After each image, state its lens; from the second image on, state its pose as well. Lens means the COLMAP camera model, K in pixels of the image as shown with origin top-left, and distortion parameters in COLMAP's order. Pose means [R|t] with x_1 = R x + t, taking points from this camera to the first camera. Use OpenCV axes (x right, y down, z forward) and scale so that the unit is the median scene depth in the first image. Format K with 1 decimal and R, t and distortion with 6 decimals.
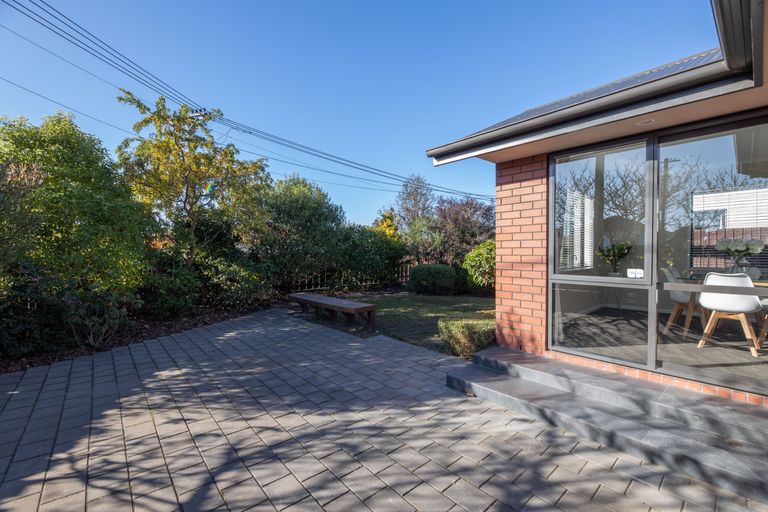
lens RADIAL K [[325.9, 0, 377.9], [0, 325.9, 249.7], [0, 0, 1]] dist [-0.002517, -0.000013]
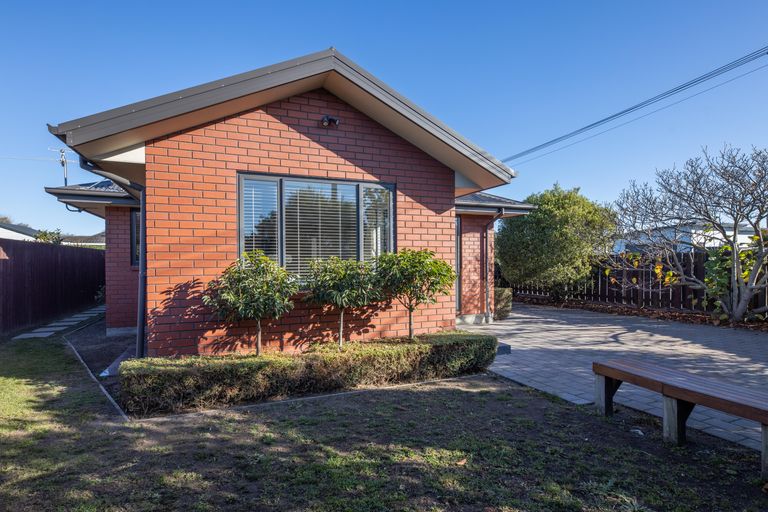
lens RADIAL K [[399.8, 0, 385.3], [0, 399.8, 259.4], [0, 0, 1]] dist [-0.000792, -0.000072]
pose [[-0.949282, 0.008864, 0.314301, 0.254190], [0.004785, 0.999894, -0.013746, 0.018096], [-0.314389, -0.011545, -0.949224, 4.056557]]
